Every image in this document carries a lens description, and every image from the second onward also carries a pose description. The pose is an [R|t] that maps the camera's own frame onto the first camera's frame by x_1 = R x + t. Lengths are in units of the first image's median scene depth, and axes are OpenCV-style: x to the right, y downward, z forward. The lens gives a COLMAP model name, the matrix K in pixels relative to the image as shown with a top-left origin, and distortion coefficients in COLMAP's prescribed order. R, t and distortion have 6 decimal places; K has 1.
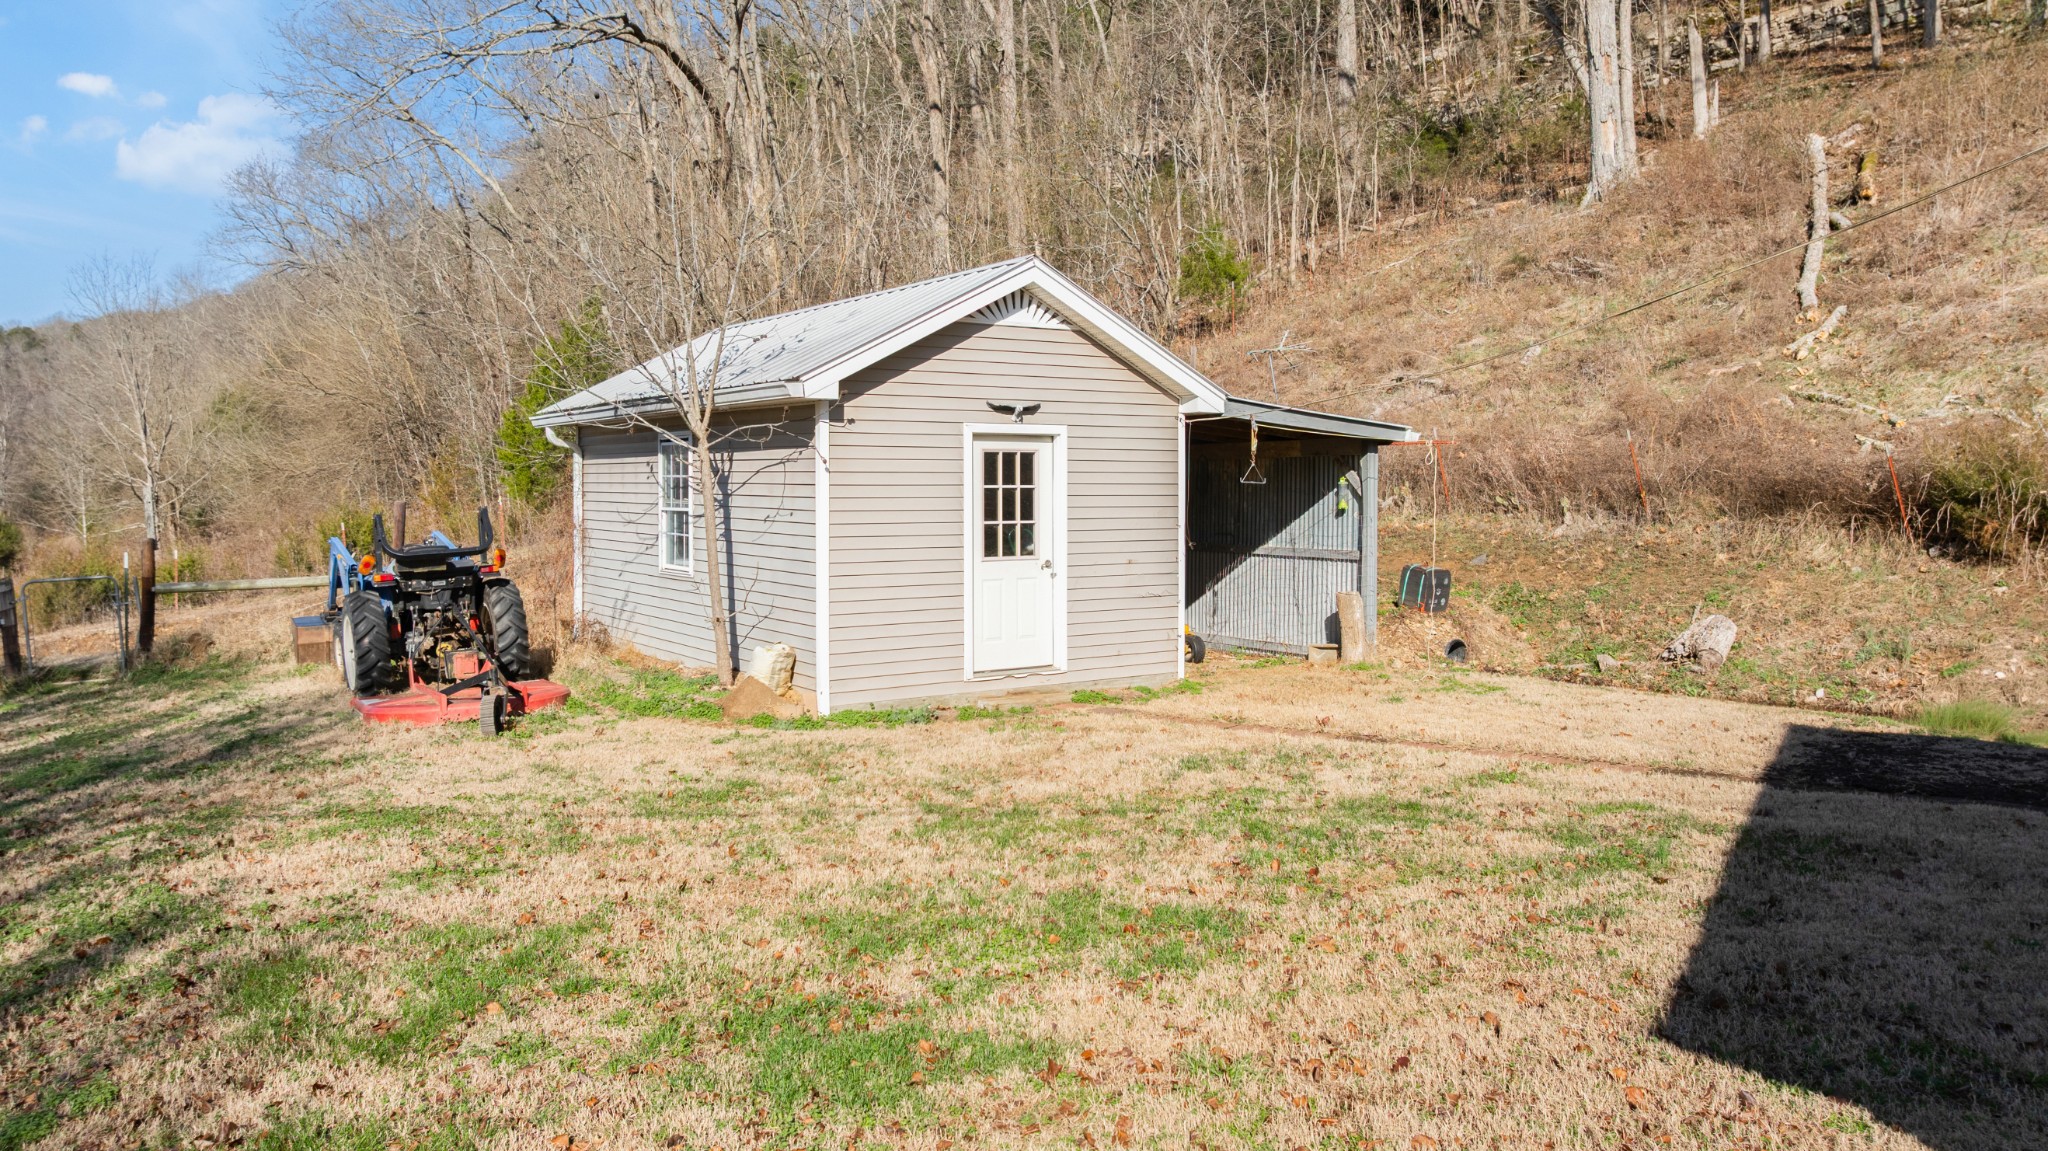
lens RADIAL K [[1502.9, 0, 1024.0], [0, 1502.9, 575.5], [0, 0, 1]] dist [-0.000090, -0.000119]
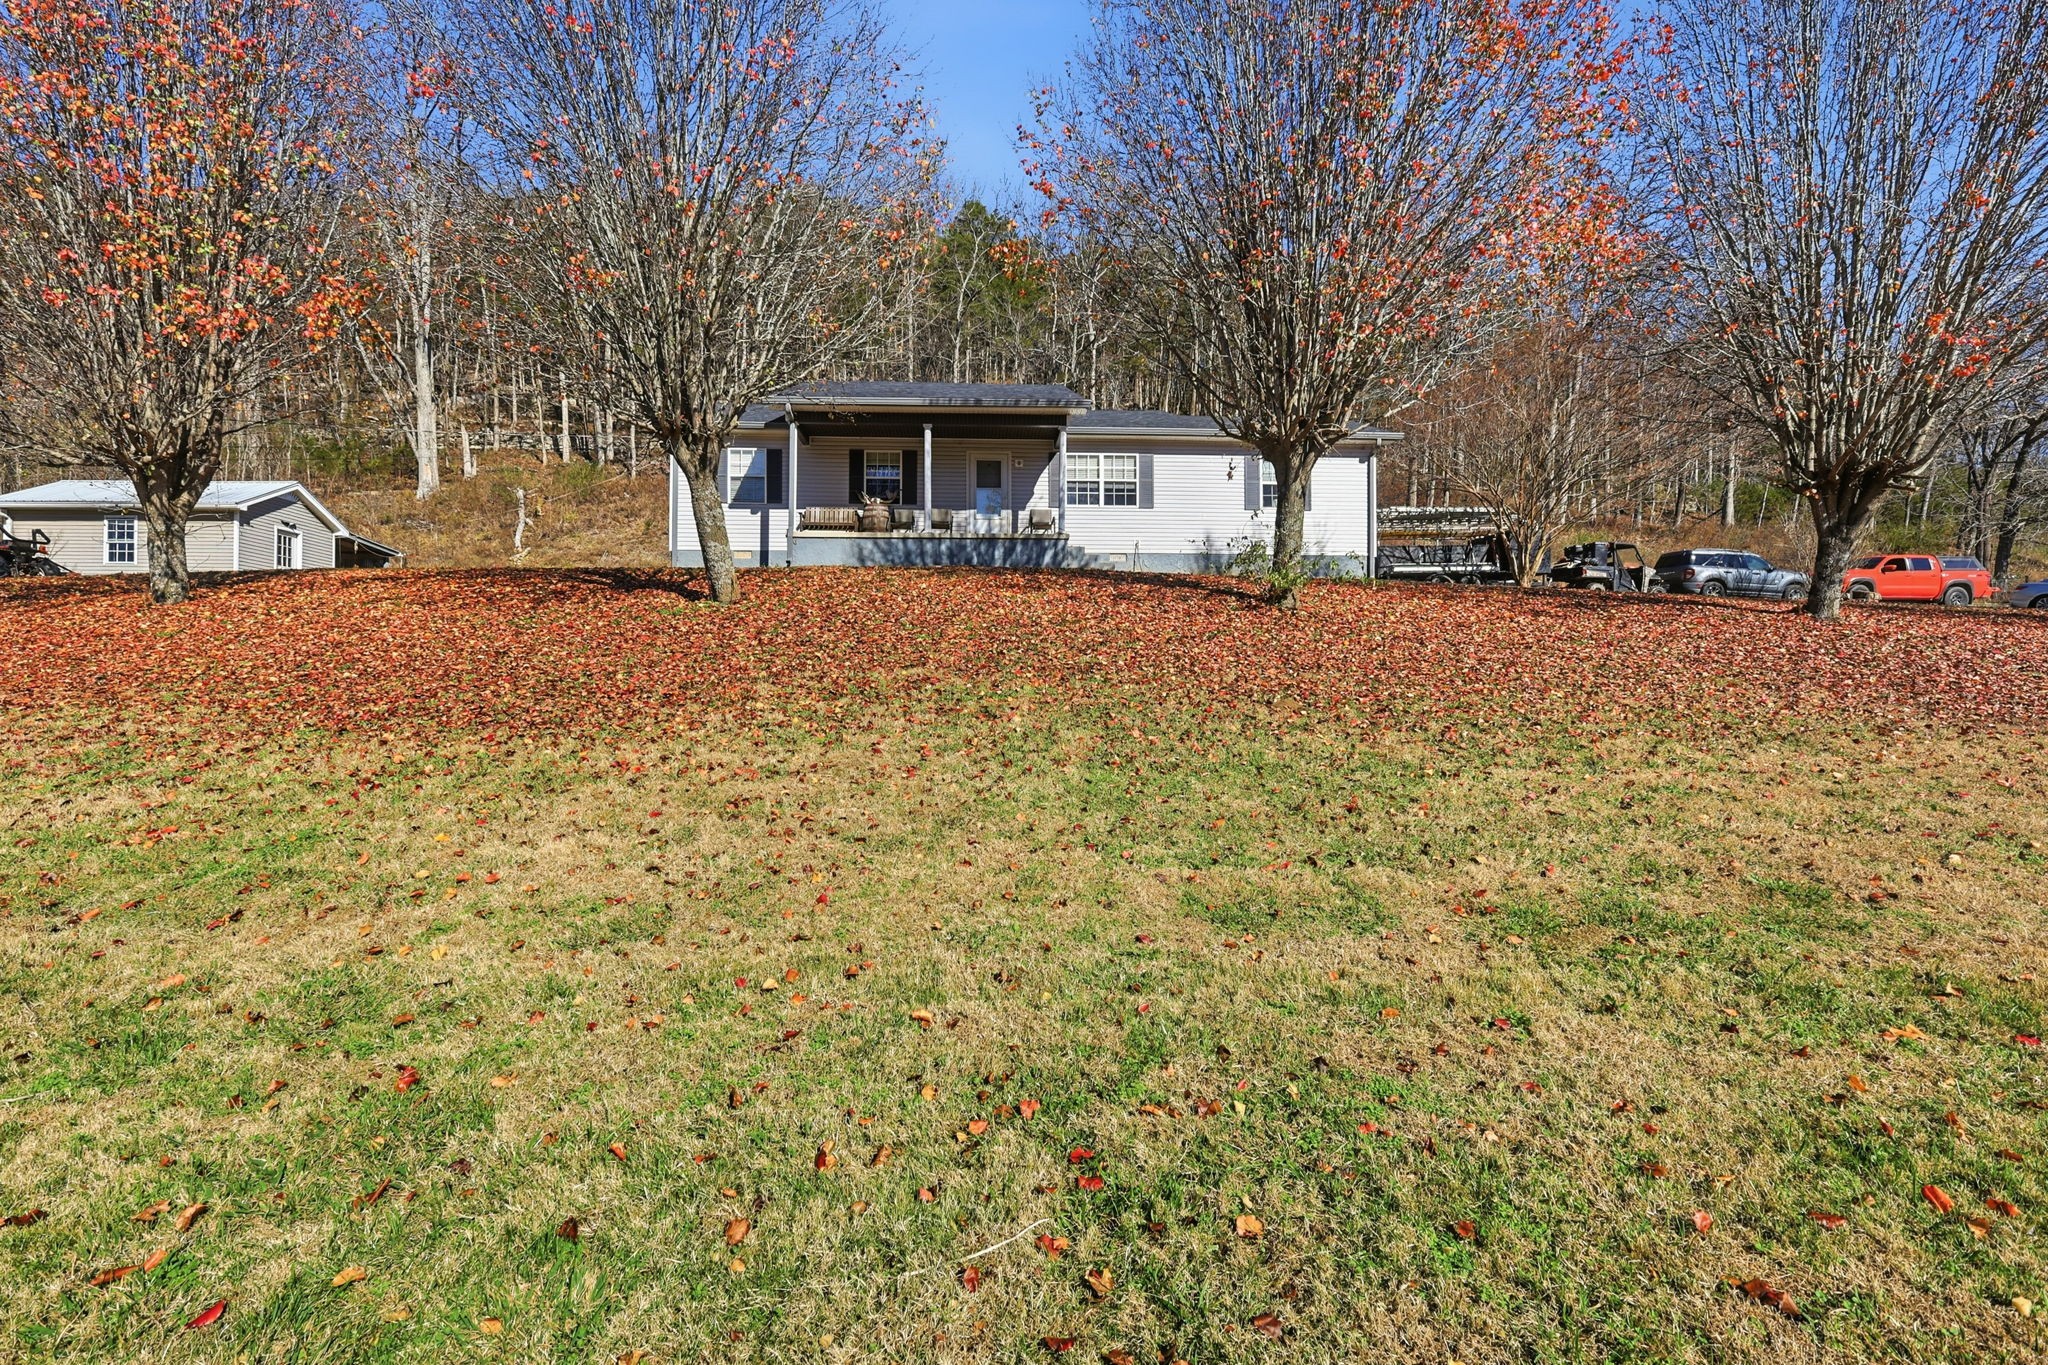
lens RADIAL K [[876.2, 0, 1024.0], [0, 876.2, 682.5], [0, 0, 1]] dist [0.001423, -0.000890]
pose [[0.528081, 0.011905, 0.849110, -0.732749], [0.053397, 0.997457, -0.047194, 0.392085], [-0.847513, 0.070263, 0.526103, -1.301026]]
